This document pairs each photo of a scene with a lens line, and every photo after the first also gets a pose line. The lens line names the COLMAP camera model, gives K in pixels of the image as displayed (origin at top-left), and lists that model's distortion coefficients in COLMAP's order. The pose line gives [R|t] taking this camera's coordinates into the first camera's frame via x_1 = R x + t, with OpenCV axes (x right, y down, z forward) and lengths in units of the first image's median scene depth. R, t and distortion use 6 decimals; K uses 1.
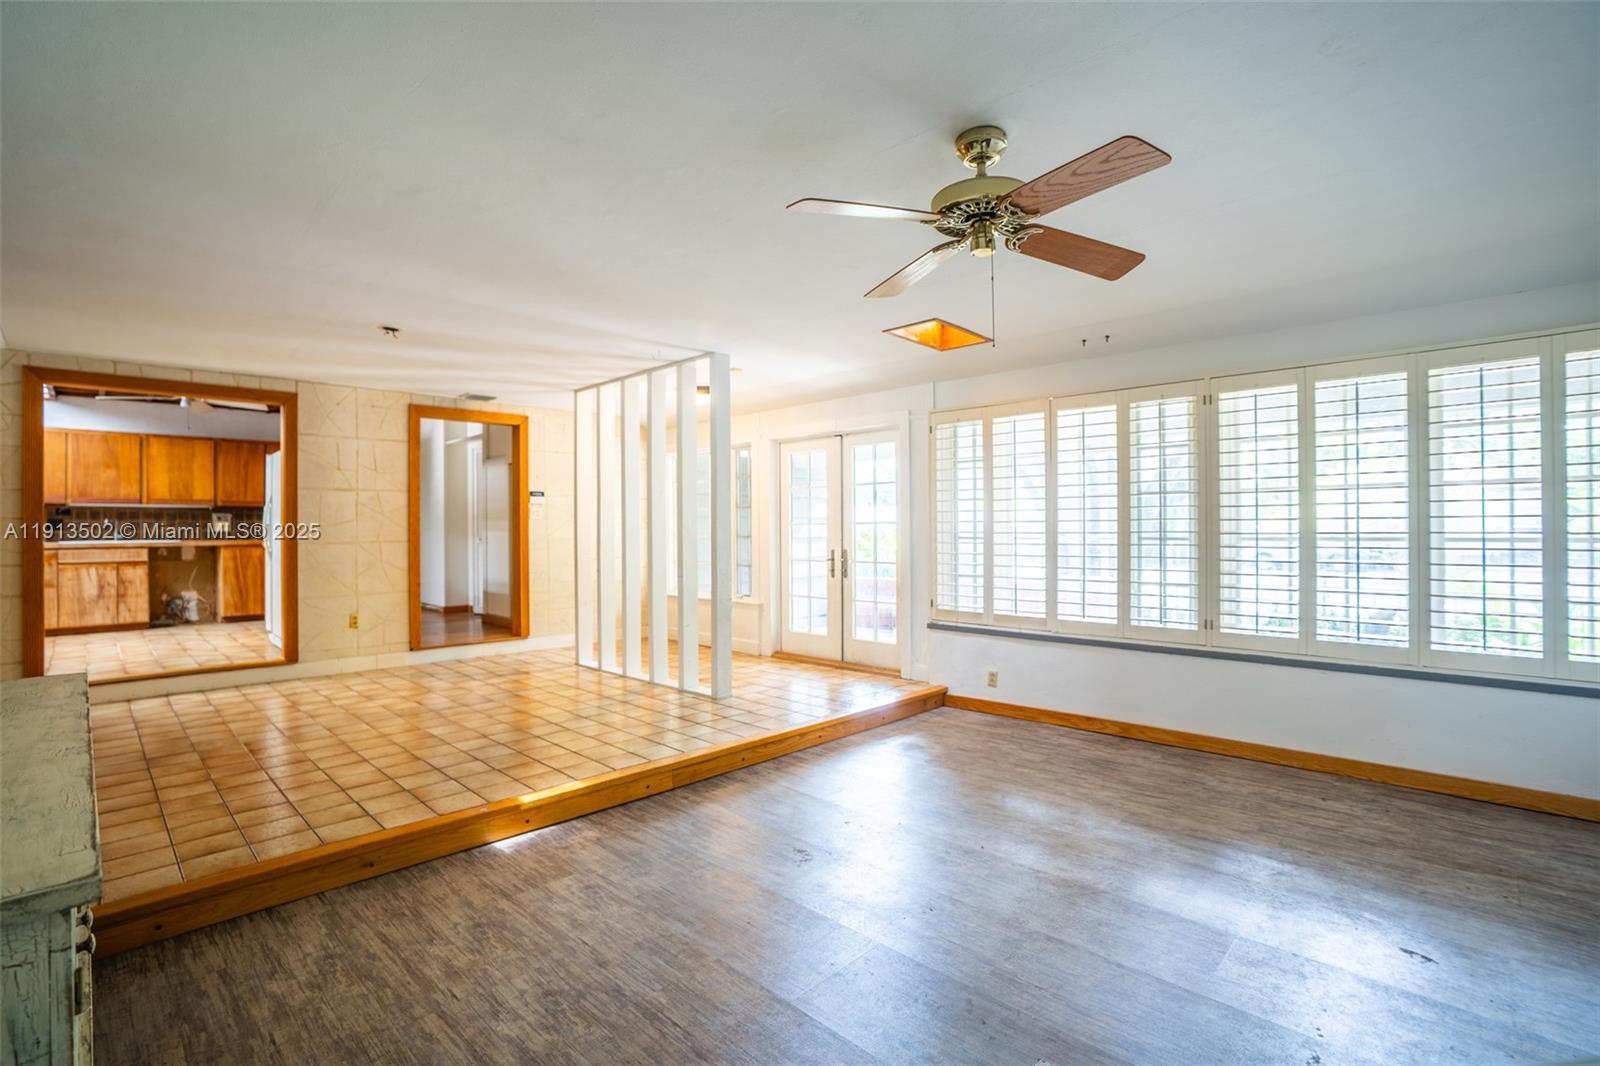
lens RADIAL K [[761.5, 0, 798.6], [0, 761.5, 518.3], [0, 0, 1]] dist [-0.056498, 0.019463]
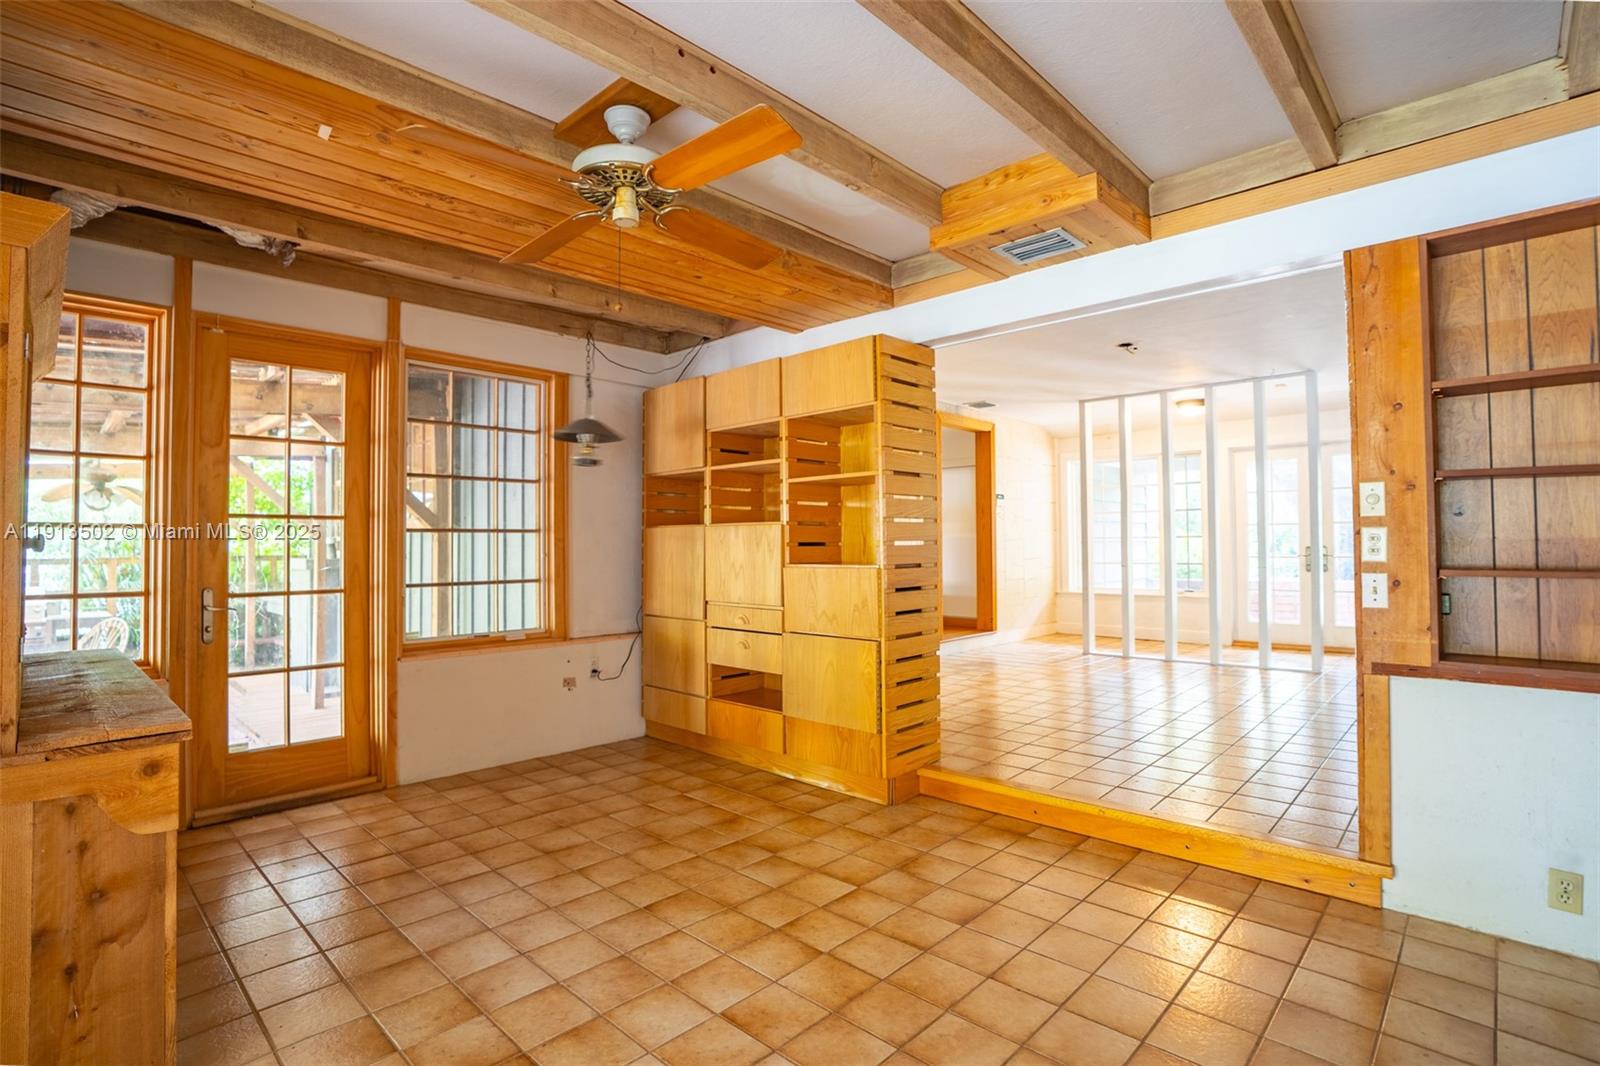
lens RADIAL K [[761.5, 0, 809.7], [0, 761.5, 529.1], [0, 0, 1]] dist [-0.056498, 0.019463]
pose [[0.999007, 0.000425, 0.044542, -0.652971], [-0.000217, 0.999989, -0.004675, 0.018786], [-0.044544, 0.004661, 0.998997, -0.073956]]
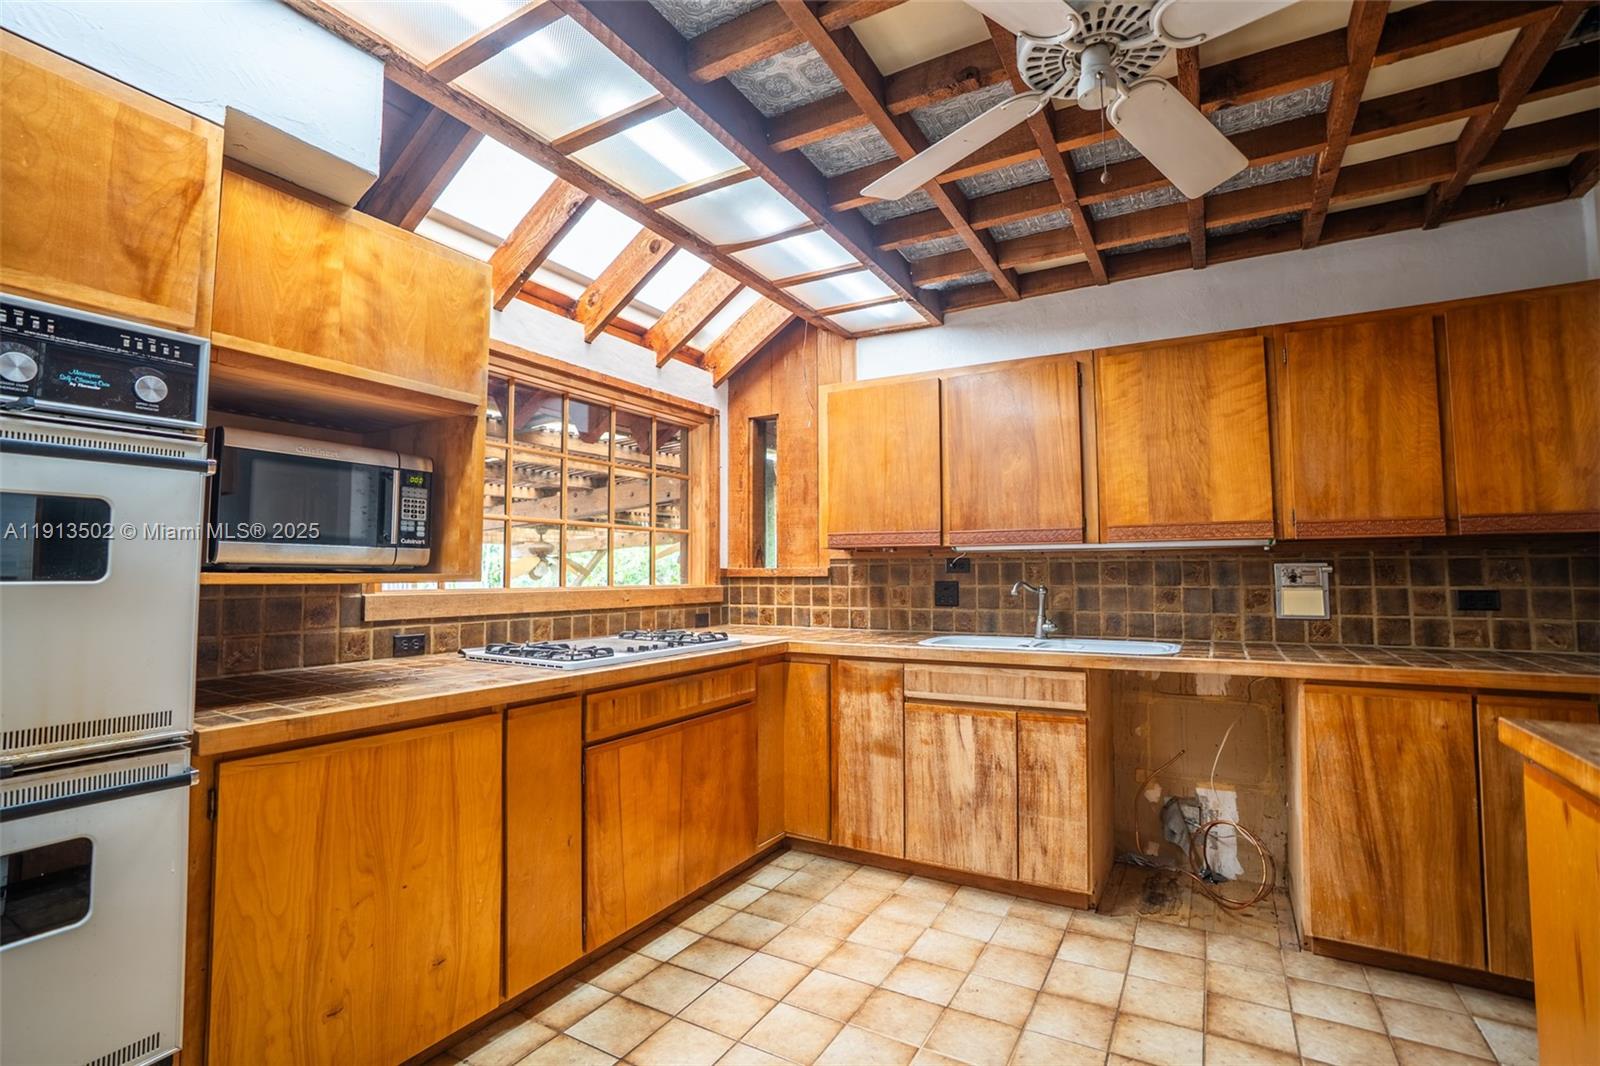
lens RADIAL K [[761.5, 0, 793.5], [0, 761.5, 541.9], [0, 0, 1]] dist [-0.056498, 0.019463]
pose [[0.288615, -0.038025, -0.956690, -0.593828], [0.014173, 0.999271, -0.035442, -0.008331], [0.957340, -0.003331, 0.288944, 0.776401]]
